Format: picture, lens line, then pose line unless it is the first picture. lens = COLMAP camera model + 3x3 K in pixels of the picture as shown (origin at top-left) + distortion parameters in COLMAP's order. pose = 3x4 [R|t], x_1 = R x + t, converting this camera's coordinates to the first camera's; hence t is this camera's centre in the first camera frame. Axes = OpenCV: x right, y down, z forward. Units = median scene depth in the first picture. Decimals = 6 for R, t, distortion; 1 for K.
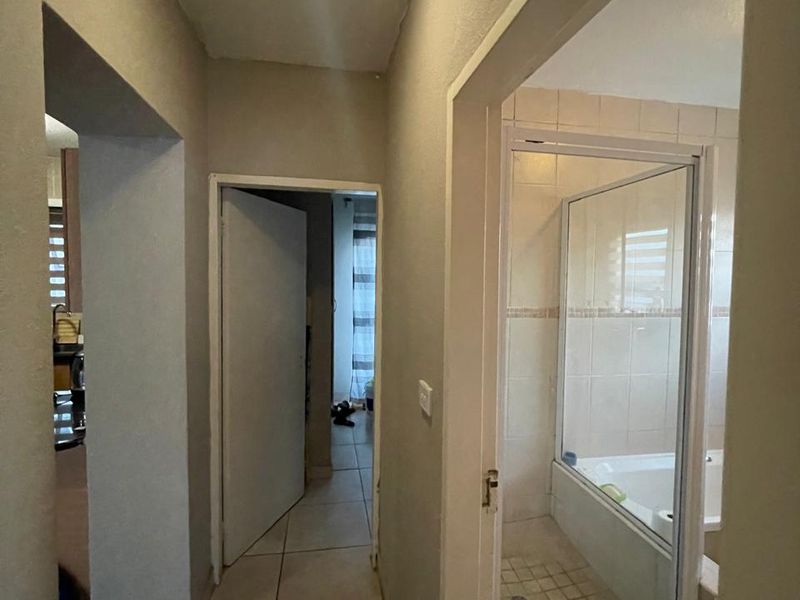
lens RADIAL K [[430.1, 0, 402.6], [0, 430.1, 297.9], [0, 0, 1]] dist [-0.000081, -0.002481]
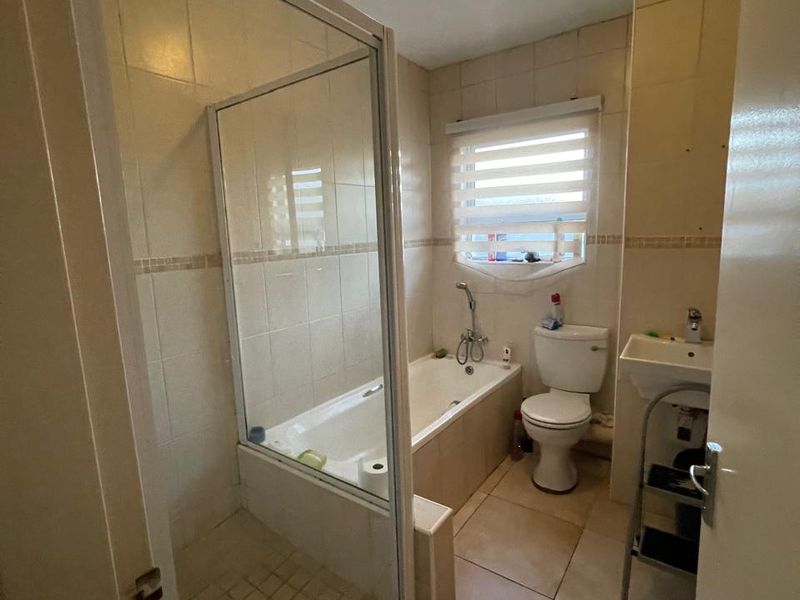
lens RADIAL K [[430.1, 0, 403.1], [0, 430.1, 298.9], [0, 0, 1]] dist [-0.000081, -0.002481]
pose [[0.716079, -0.143145, 0.683184, 0.062537], [0.072751, 0.988721, 0.130910, 0.027388], [-0.694218, -0.044040, 0.718416, 0.224314]]
